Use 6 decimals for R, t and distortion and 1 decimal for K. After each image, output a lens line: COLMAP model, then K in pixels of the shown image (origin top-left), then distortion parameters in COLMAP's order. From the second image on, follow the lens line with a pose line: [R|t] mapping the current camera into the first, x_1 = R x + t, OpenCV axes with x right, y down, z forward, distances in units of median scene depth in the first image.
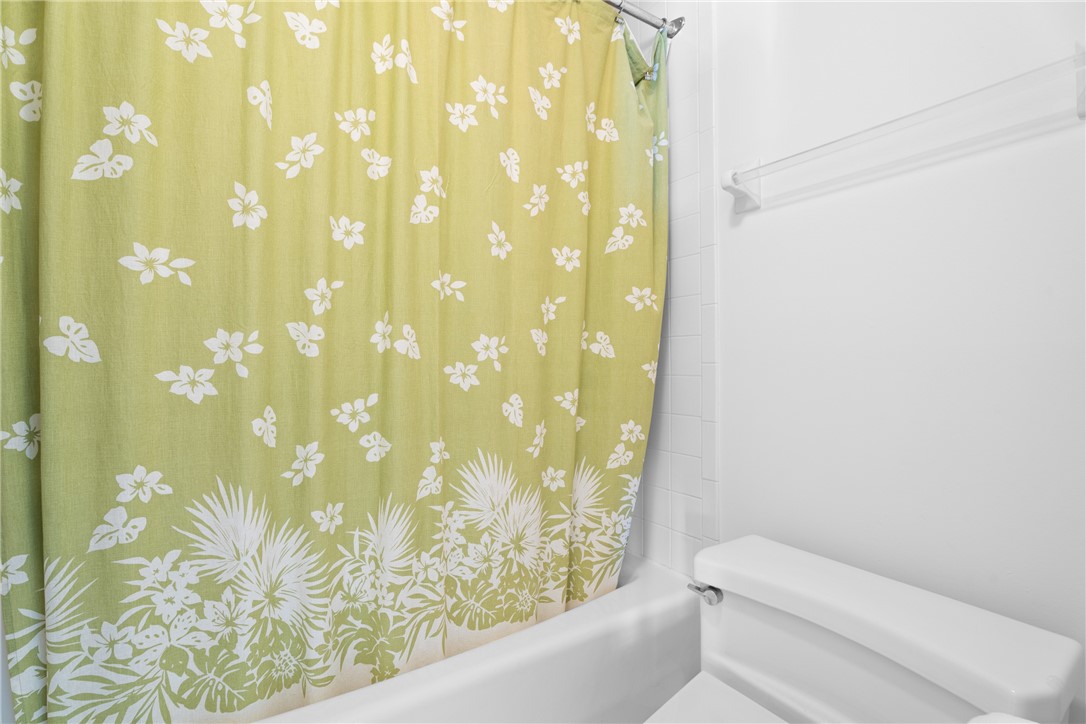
lens RADIAL K [[492.9, 0, 530.2], [0, 492.9, 361.1], [0, 0, 1]] dist [-0.001175, -0.005337]
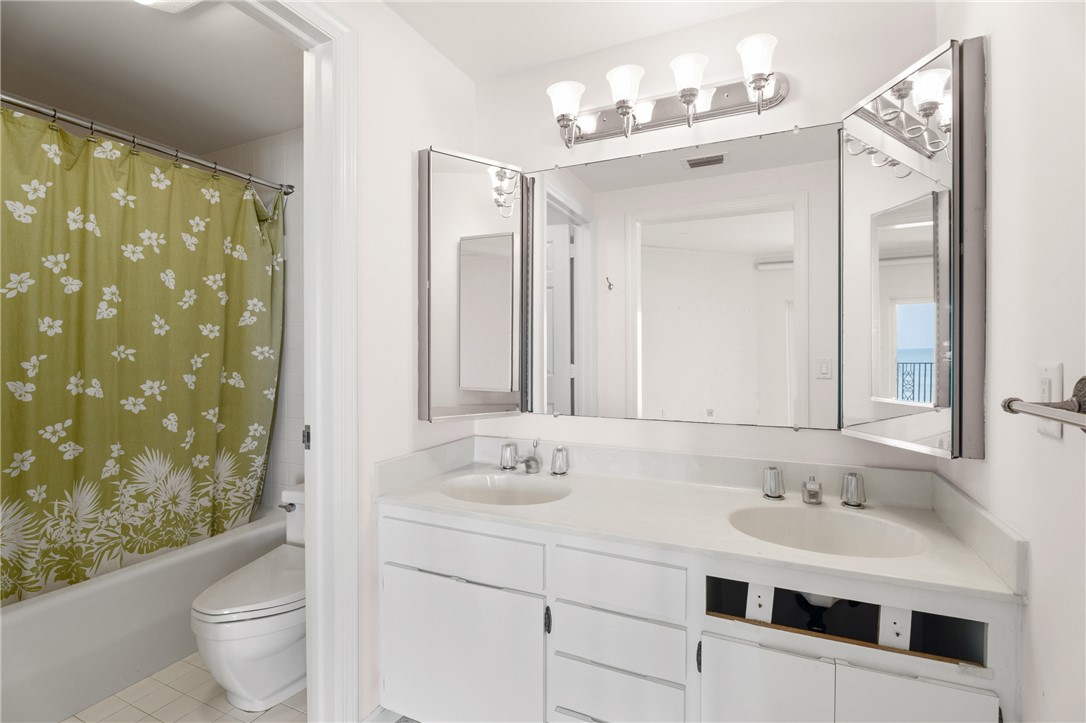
lens RADIAL K [[492.9, 0, 530.2], [0, 492.9, 360.6], [0, 0, 1]] dist [-0.001175, -0.005337]
pose [[0.839142, -0.000698, 0.543912, 0.087343], [-0.006816, 0.999907, 0.011799, -0.149538], [-0.543870, -0.013609, 0.839059, -1.143039]]
